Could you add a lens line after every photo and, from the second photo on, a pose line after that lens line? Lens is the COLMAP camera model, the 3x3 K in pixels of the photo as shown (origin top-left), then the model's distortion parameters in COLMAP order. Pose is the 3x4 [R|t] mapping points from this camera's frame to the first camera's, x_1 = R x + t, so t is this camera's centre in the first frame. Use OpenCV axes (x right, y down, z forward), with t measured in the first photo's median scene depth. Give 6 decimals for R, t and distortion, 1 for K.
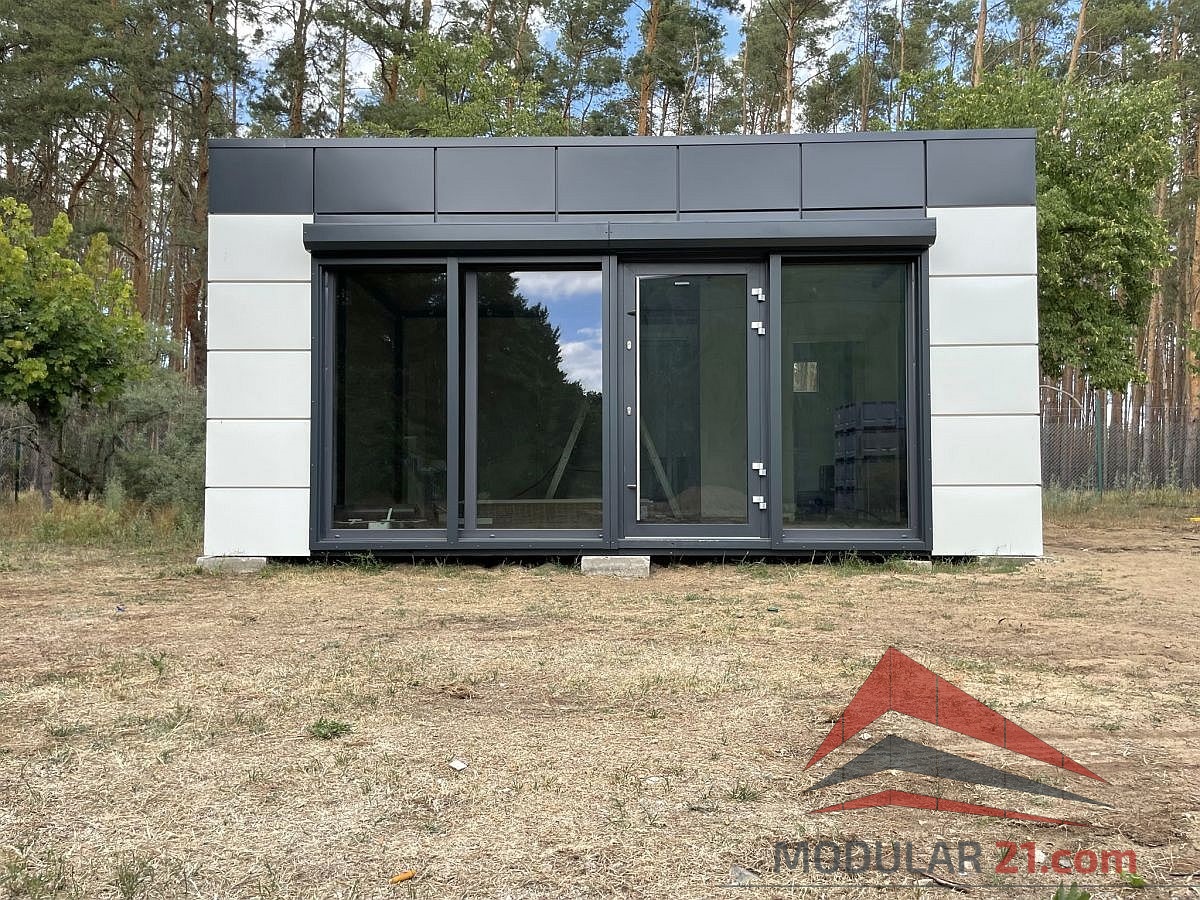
lens RADIAL K [[922.8, 0, 603.8], [0, 922.8, 453.8], [0, 0, 1]] dist [0.040324, -0.000474]
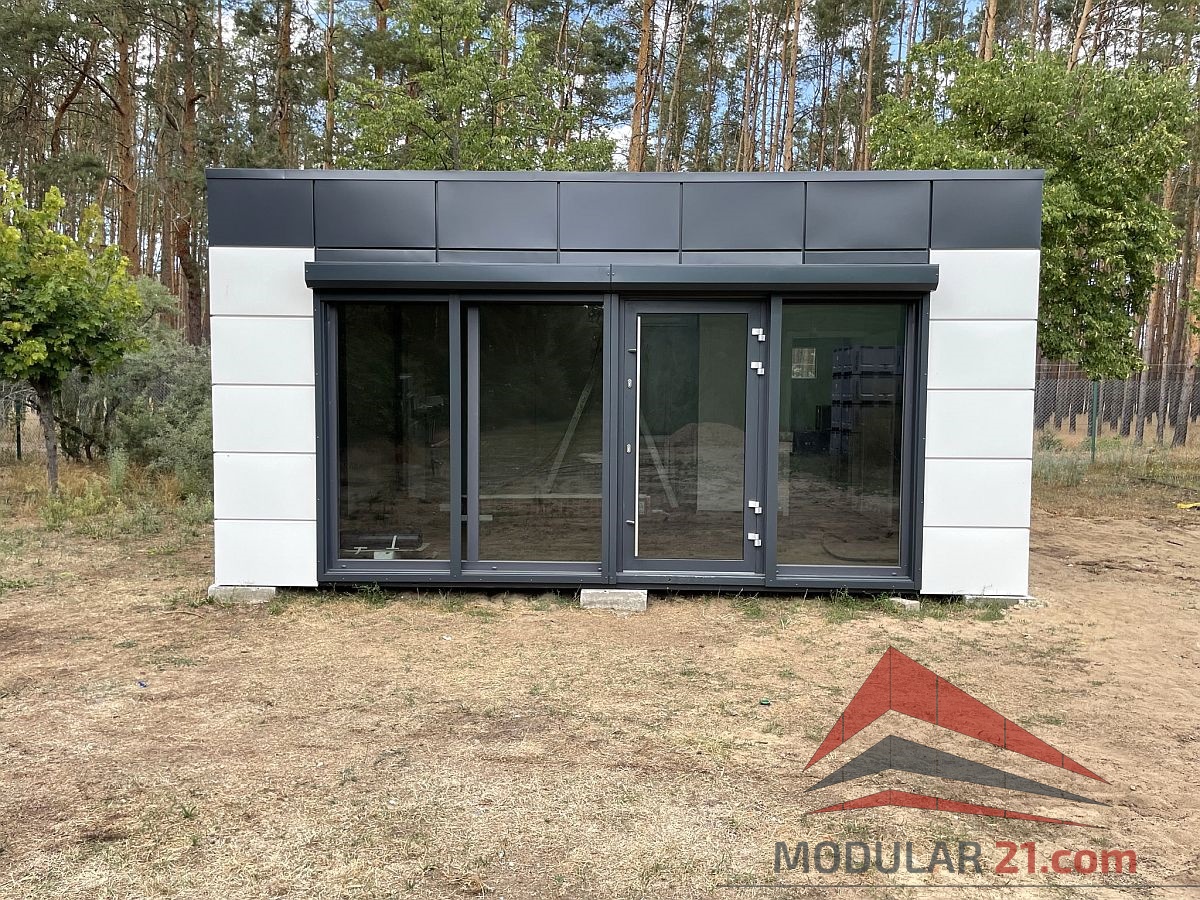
lens RADIAL K [[922.1, 0, 600.0], [0, 922.1, 450.0], [0, 0, 1]] dist [0.046794, -0.009845]
pose [[0.999953, 0.009615, 0.001289, -0.005508], [-0.009696, 0.995129, 0.098107, -0.143053], [-0.000339, -0.098115, 0.995175, -0.011701]]
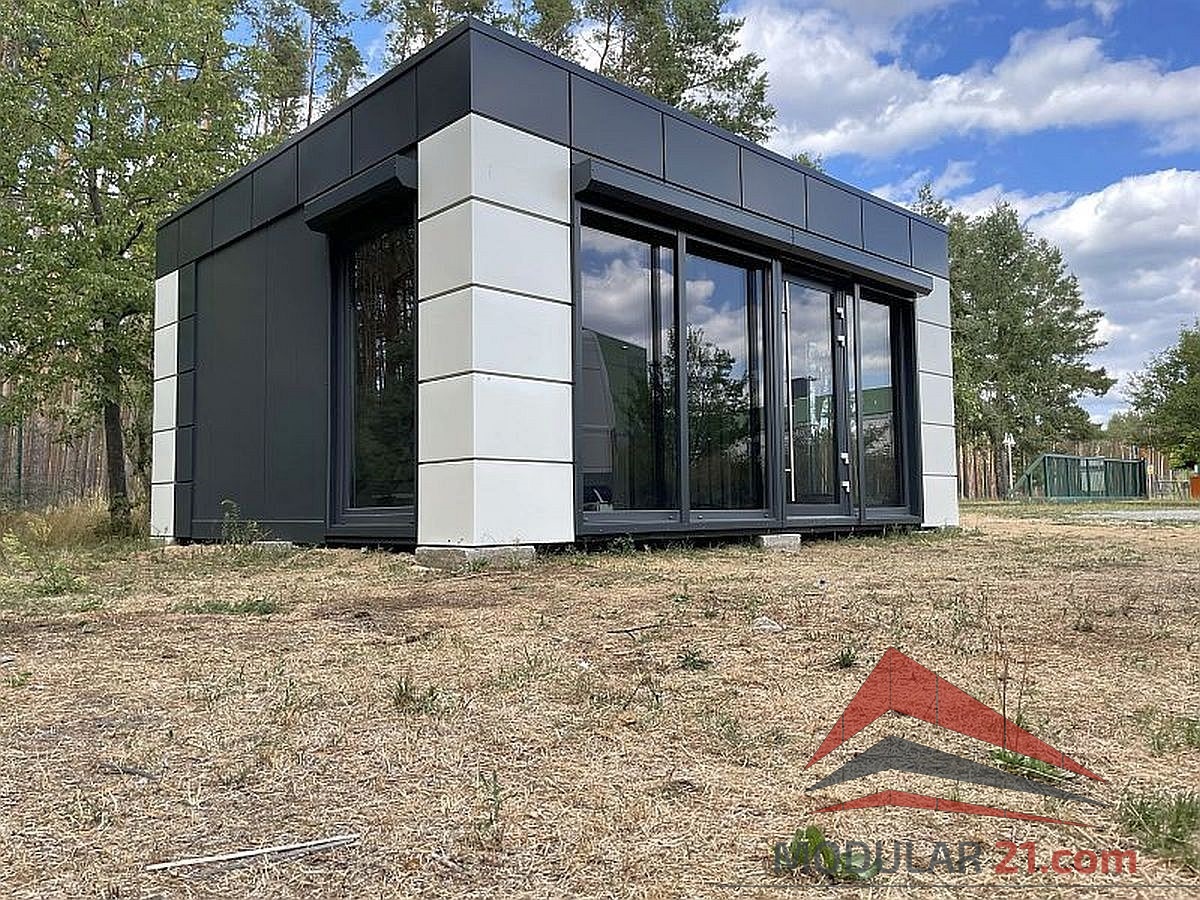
lens RADIAL K [[922.1, 0, 600.0], [0, 922.1, 450.0], [0, 0, 1]] dist [0.046794, -0.009845]
pose [[0.700292, 0.041283, 0.712661, -0.892684], [-0.015248, 0.998964, -0.042884, 0.060577], [-0.713693, 0.019164, 0.700196, 0.383626]]
